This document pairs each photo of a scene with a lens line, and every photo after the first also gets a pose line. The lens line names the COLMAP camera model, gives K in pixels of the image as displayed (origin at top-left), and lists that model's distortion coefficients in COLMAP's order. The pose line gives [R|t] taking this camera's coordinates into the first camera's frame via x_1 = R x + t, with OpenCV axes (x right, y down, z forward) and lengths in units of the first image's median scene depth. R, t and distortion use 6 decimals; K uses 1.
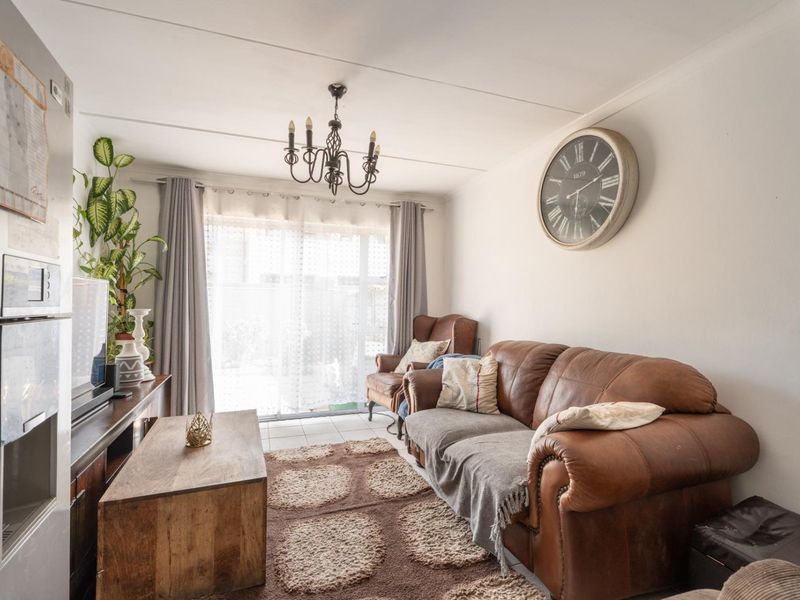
lens RADIAL K [[402.1, 0, 398.1], [0, 402.1, 291.8], [0, 0, 1]] dist [-0.000317, 0.000534]
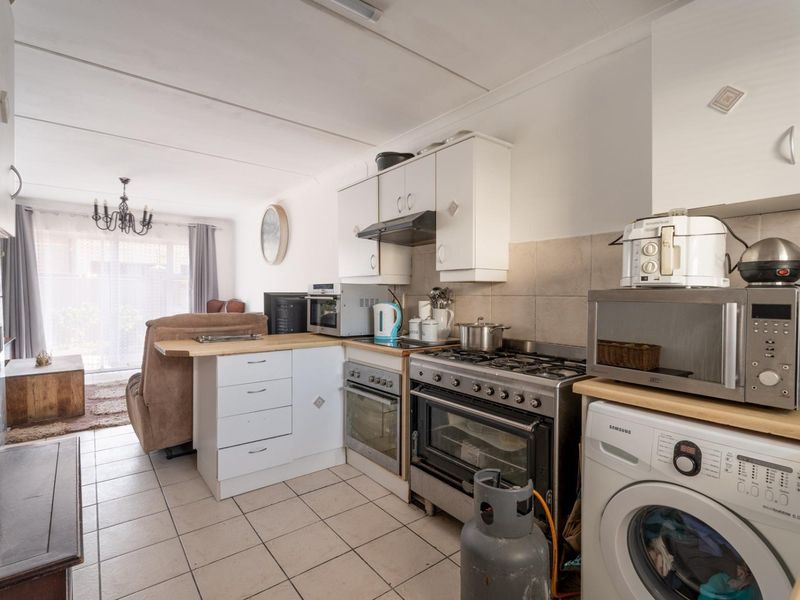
lens RADIAL K [[402.5, 0, 402.3], [0, 402.5, 301.4], [0, 0, 1]] dist [0.000089, 0.001210]
pose [[0.948856, -0.009412, 0.315568, 0.391516], [-0.007226, 0.998646, 0.051513, -0.028693], [-0.315625, -0.051159, 0.947504, -1.003558]]
